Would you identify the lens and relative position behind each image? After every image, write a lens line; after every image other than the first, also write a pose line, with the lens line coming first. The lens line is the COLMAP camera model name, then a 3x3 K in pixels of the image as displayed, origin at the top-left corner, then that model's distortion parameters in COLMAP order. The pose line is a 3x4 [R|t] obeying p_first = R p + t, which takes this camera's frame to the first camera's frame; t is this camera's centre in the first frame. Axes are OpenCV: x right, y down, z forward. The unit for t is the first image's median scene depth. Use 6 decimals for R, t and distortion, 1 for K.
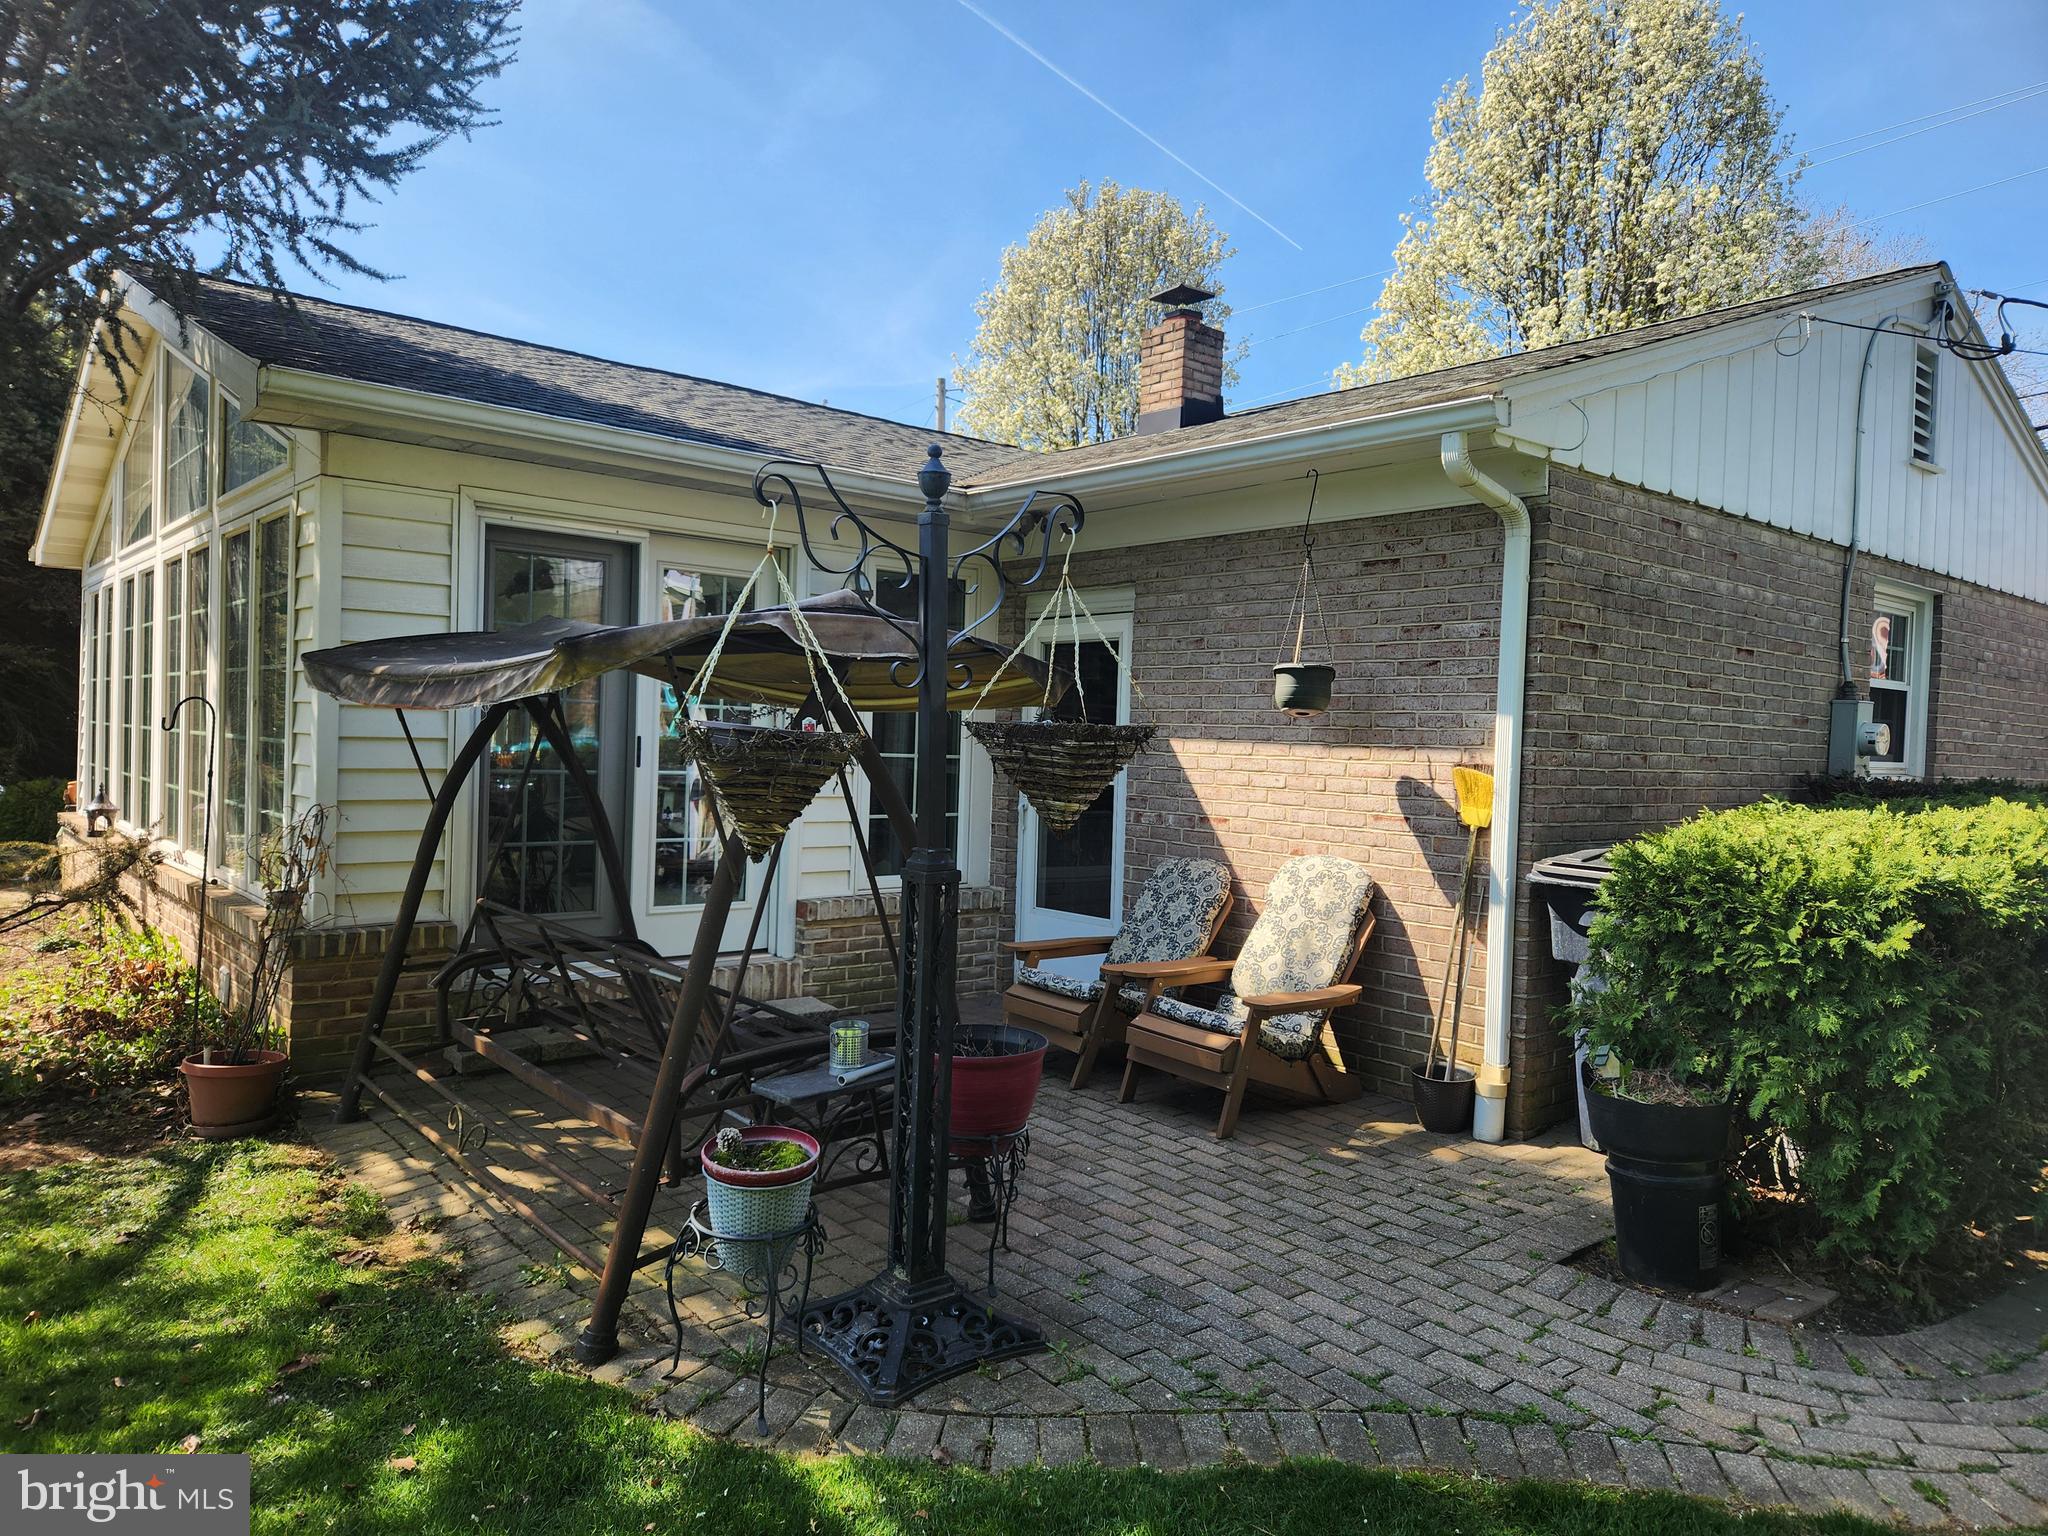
lens RADIAL K [[1377.7, 0, 1035.6], [0, 1377.7, 757.0], [0, 0, 1]] dist [0.072359, -0.064752]
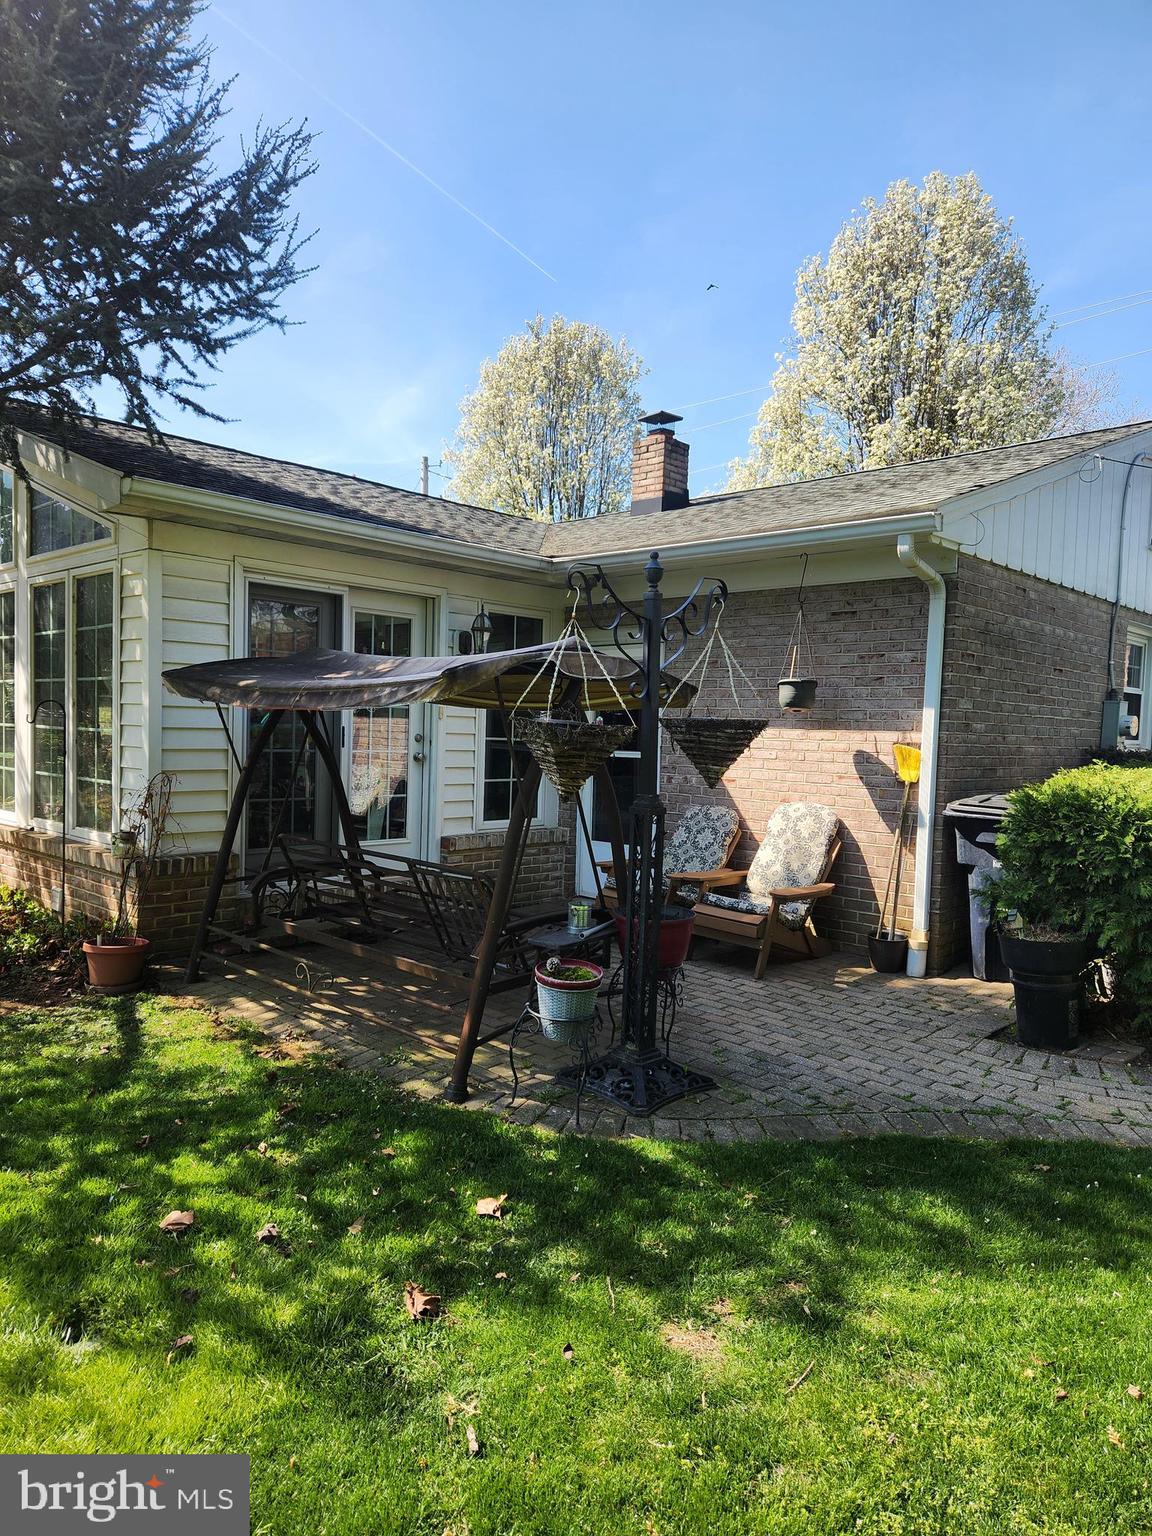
lens RADIAL K [[1033.3, 0, 568.3], [0, 1033.3, 774.5], [0, 0, 1]] dist [0.072359, -0.064752]
pose [[0.995259, -0.007514, 0.096969, -0.184122], [0.004251, 0.999419, 0.033809, -0.000309], [-0.097167, -0.033236, 0.994713, -0.145995]]
